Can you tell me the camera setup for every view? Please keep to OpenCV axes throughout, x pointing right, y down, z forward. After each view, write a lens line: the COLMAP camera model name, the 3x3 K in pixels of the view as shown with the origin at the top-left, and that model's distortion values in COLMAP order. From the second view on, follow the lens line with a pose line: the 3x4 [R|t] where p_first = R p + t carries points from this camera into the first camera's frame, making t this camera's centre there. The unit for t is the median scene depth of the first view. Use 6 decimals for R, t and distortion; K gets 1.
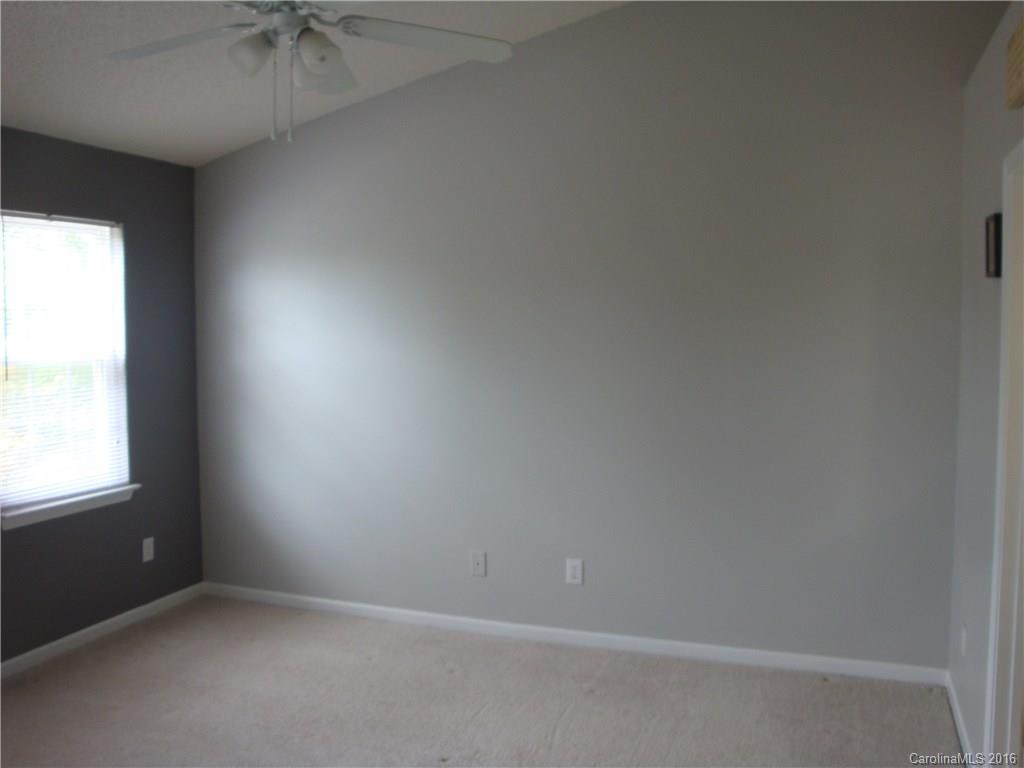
lens RADIAL K [[926.4, 0, 514.6], [0, 926.4, 380.4], [0, 0, 1]] dist [-0.155000, 0.143953]
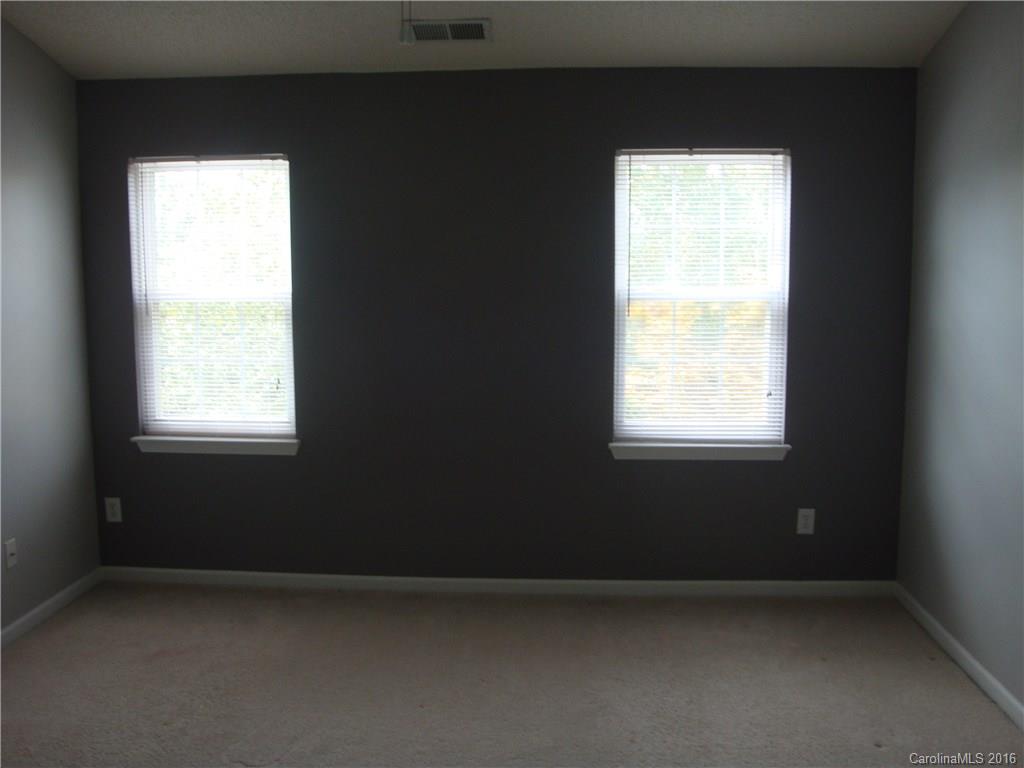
lens RADIAL K [[926.4, 0, 514.6], [0, 926.4, 380.4], [0, 0, 1]] dist [-0.155000, 0.143953]
pose [[0.270800, 0.131721, -0.953581, 0.364266], [-0.062165, 0.990919, 0.119225, -0.039302], [0.960626, 0.026993, 0.276529, 0.501422]]
